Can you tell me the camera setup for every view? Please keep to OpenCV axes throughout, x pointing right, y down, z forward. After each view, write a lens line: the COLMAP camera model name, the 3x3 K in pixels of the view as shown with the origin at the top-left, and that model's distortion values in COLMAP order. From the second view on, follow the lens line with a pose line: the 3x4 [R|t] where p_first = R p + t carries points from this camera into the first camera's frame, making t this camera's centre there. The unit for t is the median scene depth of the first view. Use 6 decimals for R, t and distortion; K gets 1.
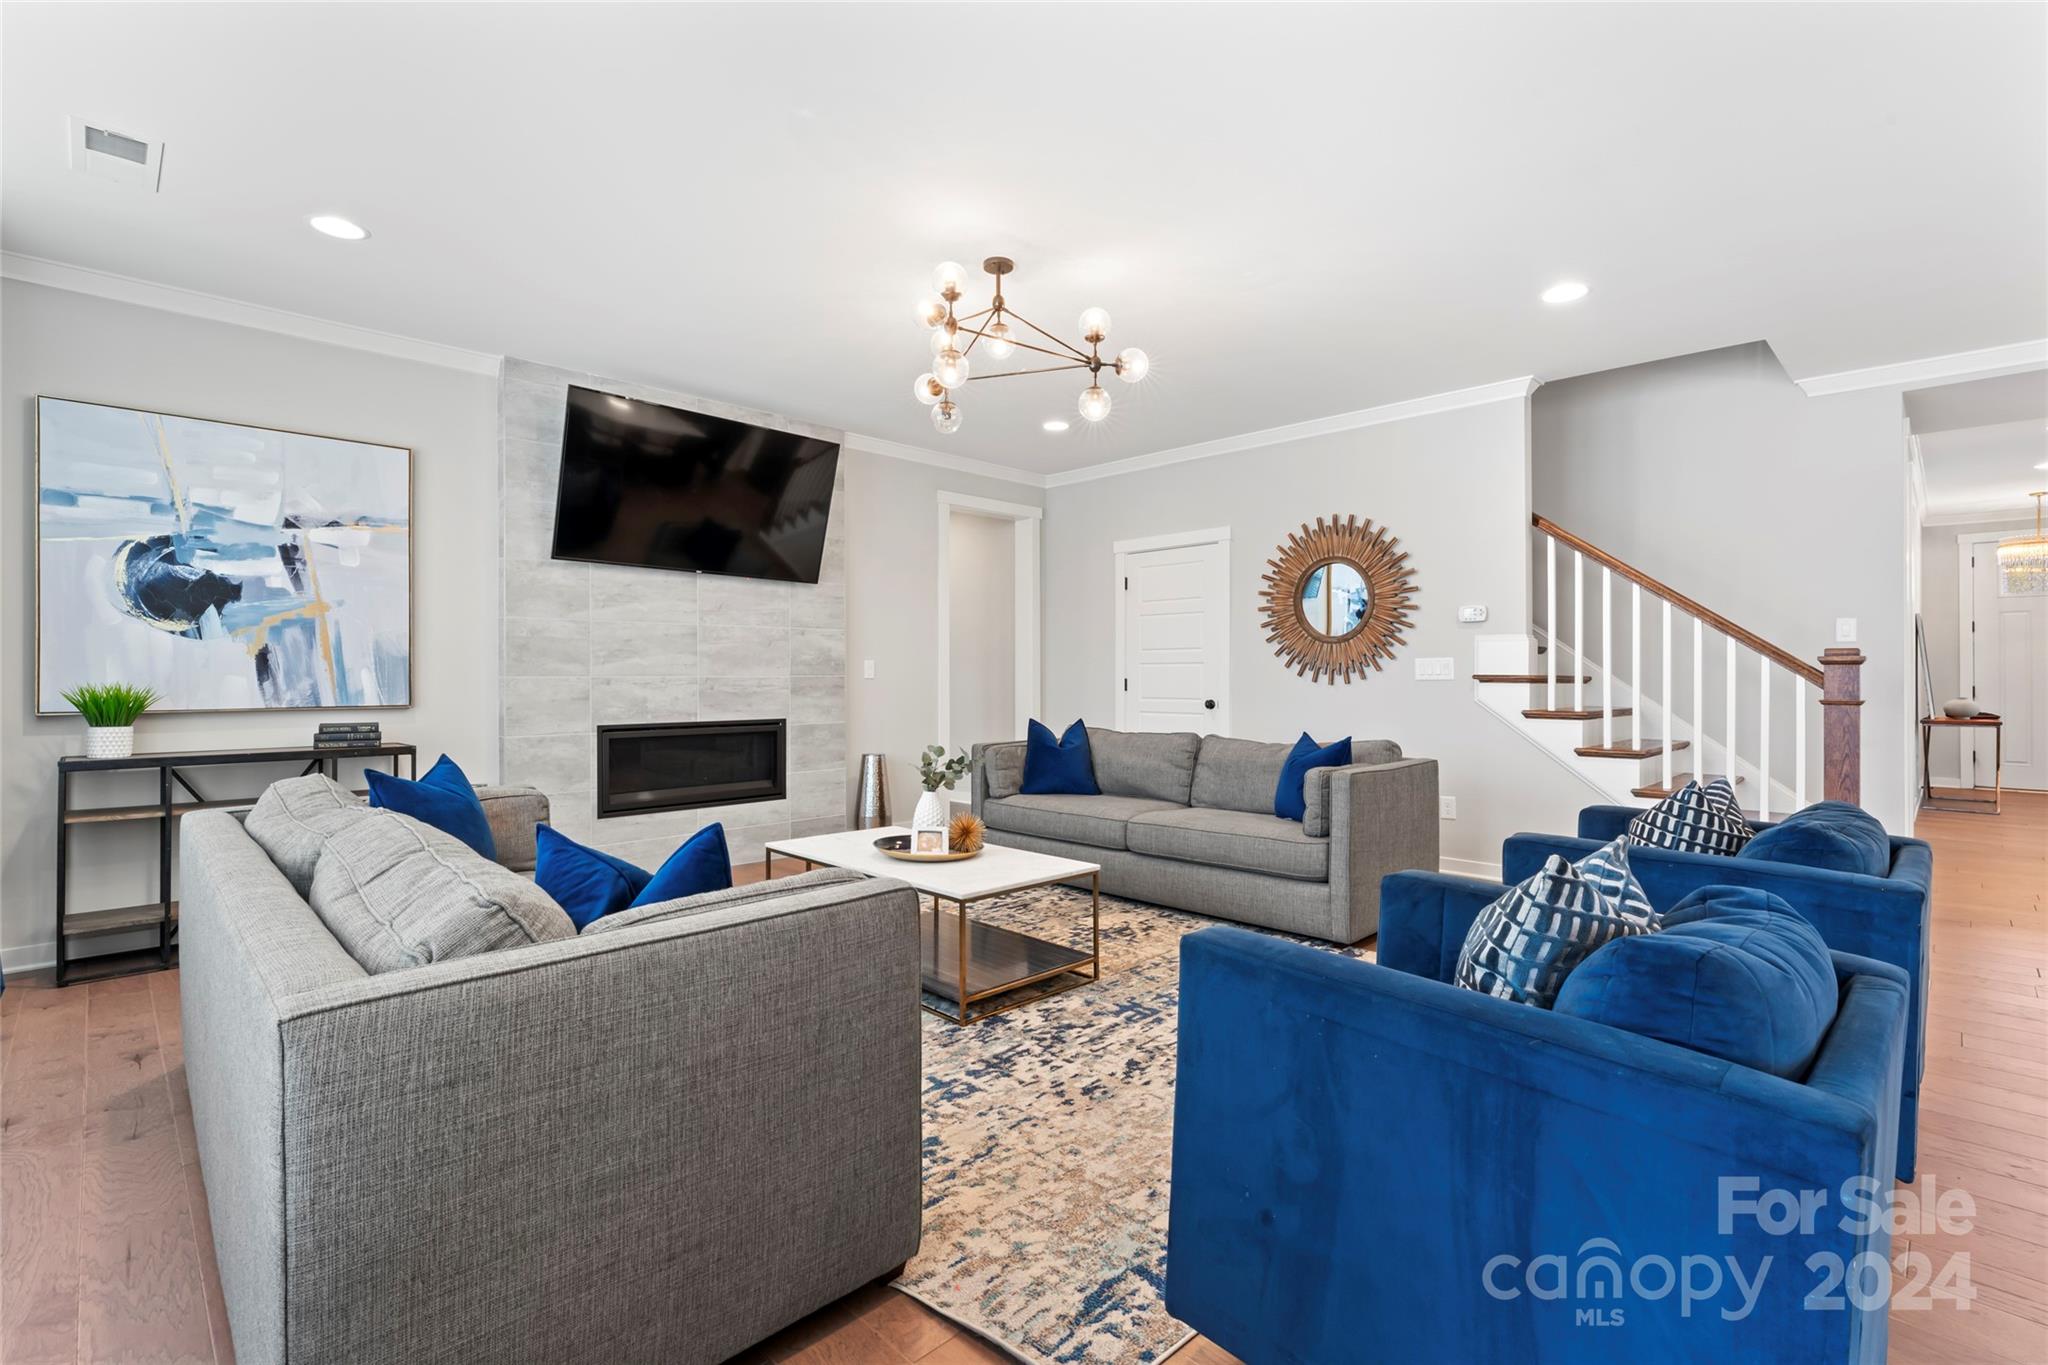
lens RADIAL K [[930.2, 0, 1019.9], [0, 930.2, 674.7], [0, 0, 1]] dist [-0.001461, 0.000198]
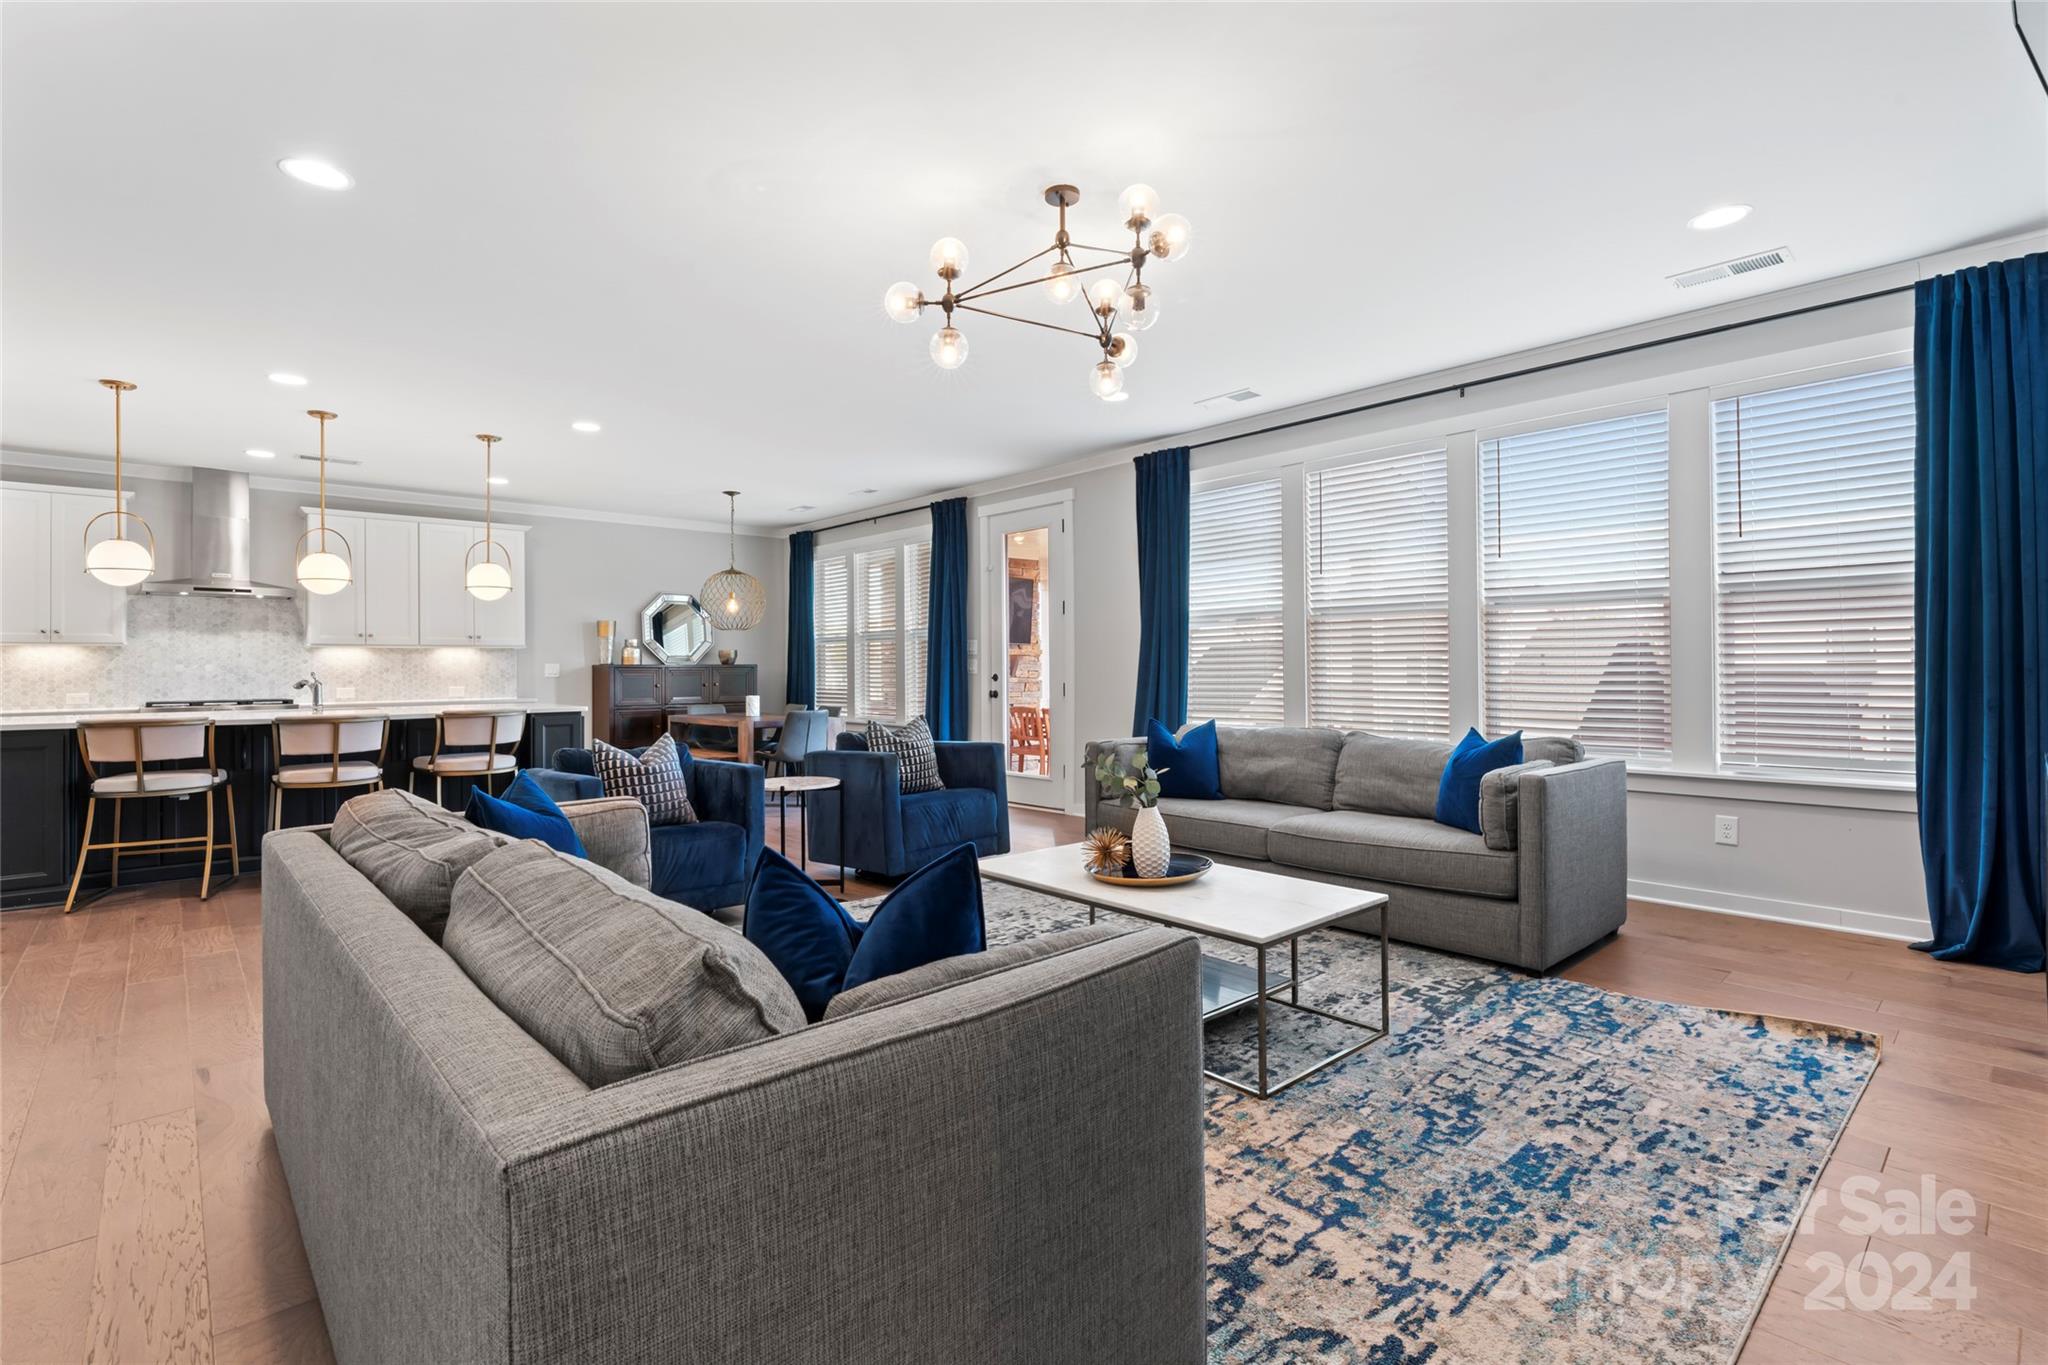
lens RADIAL K [[944.1, 0, 1025.3], [0, 944.1, 663.8], [0, 0, 1]] dist [-0.004269, -0.000558]
pose [[-0.999135, 0.008658, 0.040668, -0.015444], [0.008383, 0.999941, -0.006948, 0.000786], [-0.040725, -0.006601, -0.999149, 1.408017]]
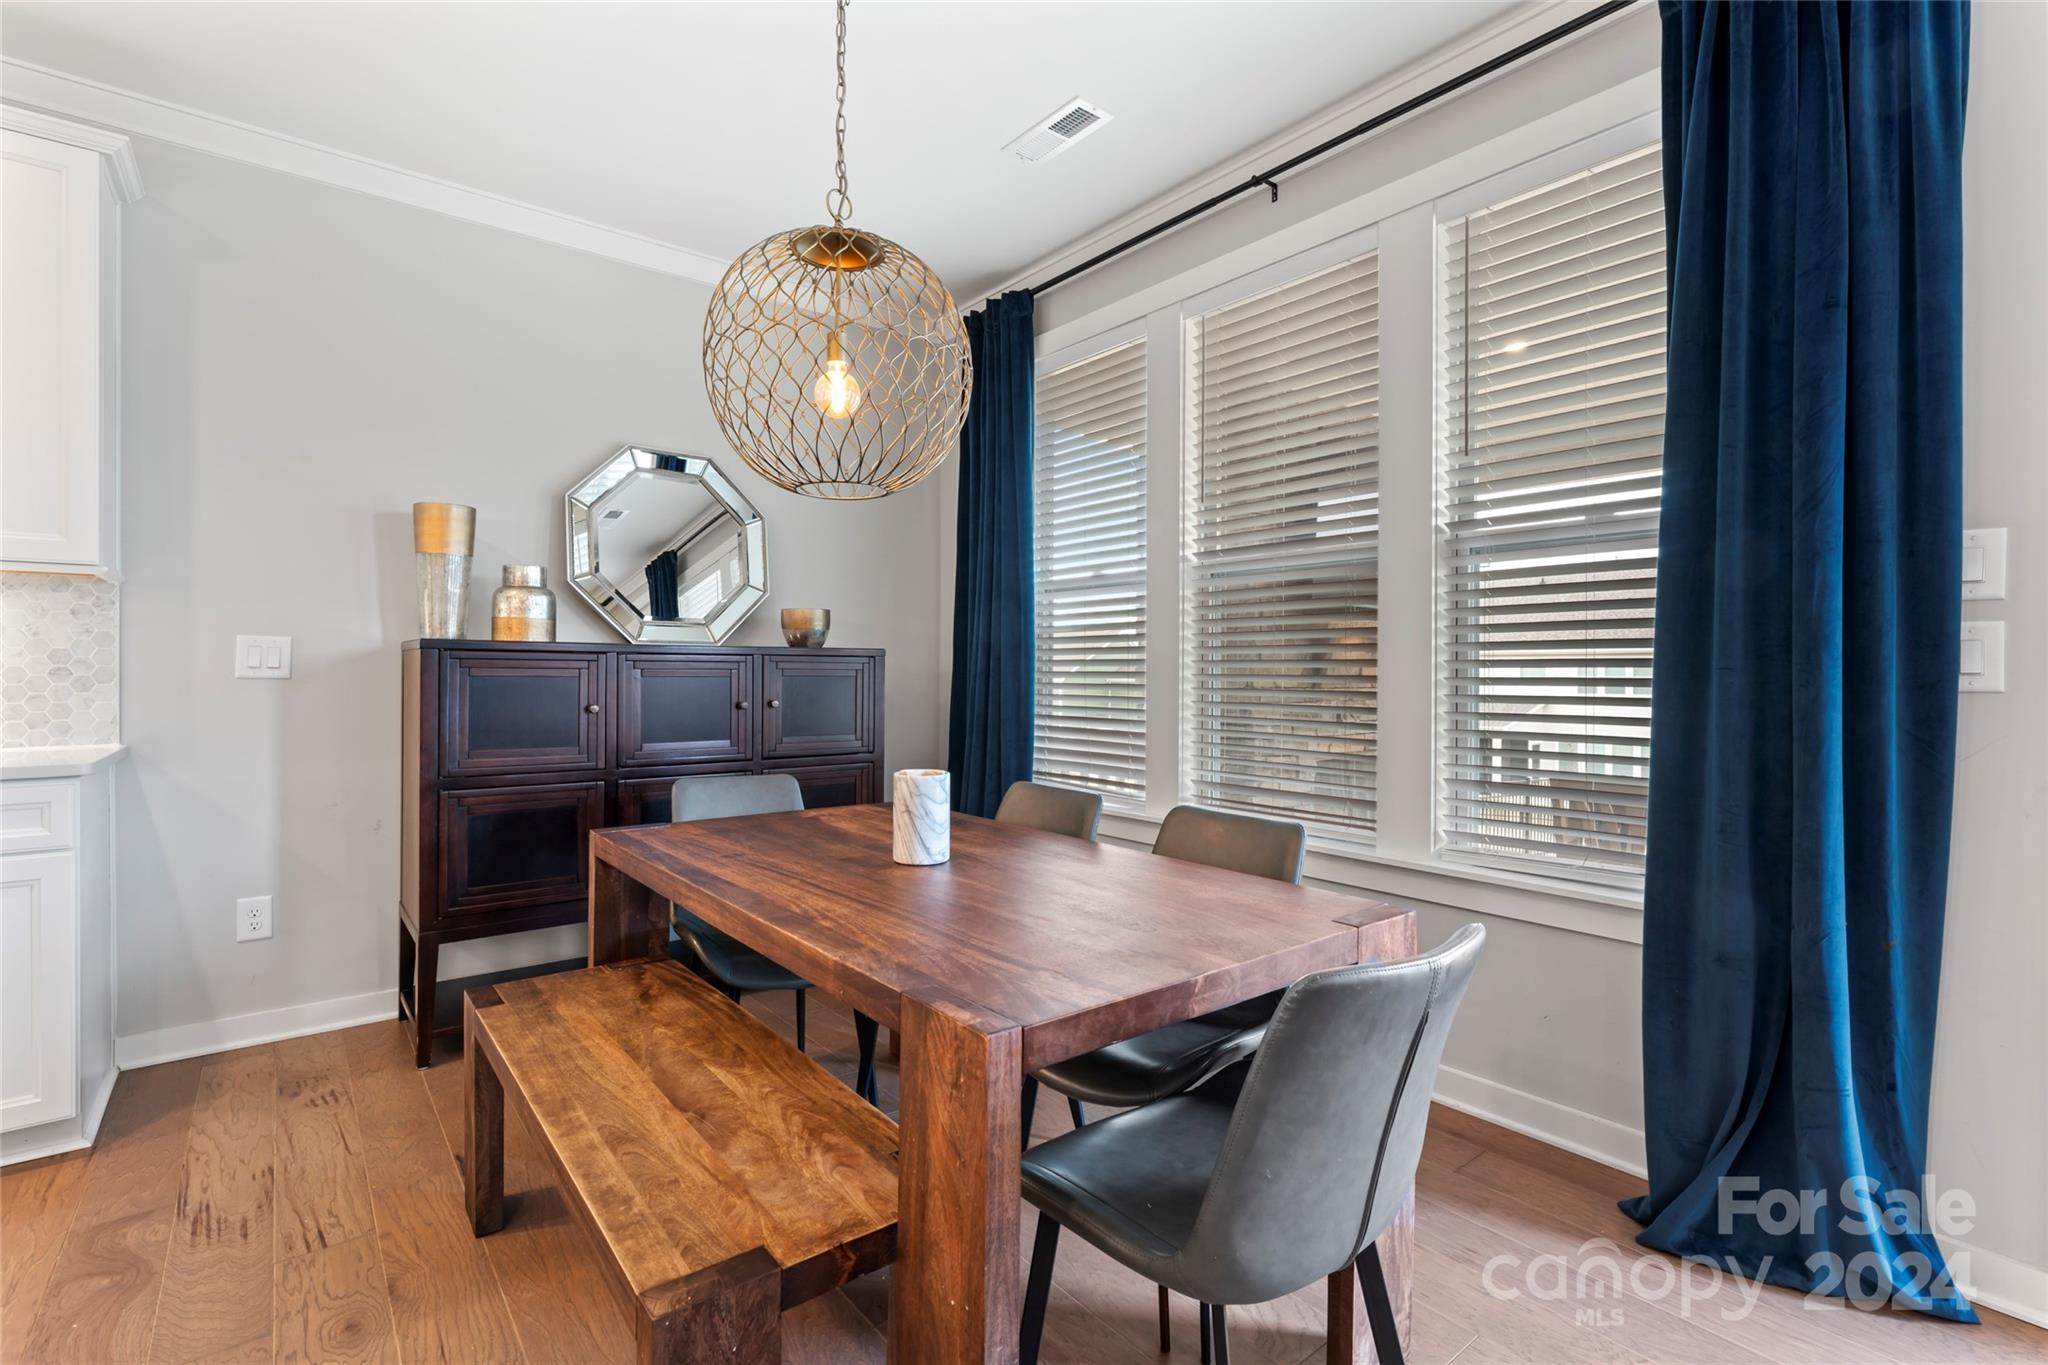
lens RADIAL K [[928.7, 0, 1015.4], [0, 928.7, 671.9], [0, 0, 1]] dist [-0.001234, 0.000481]
pose [[-0.994017, -0.004697, 0.109122, 0.471859], [-0.004403, 0.999986, 0.002933, -0.000761], [-0.109135, 0.002435, -0.994024, 0.089937]]
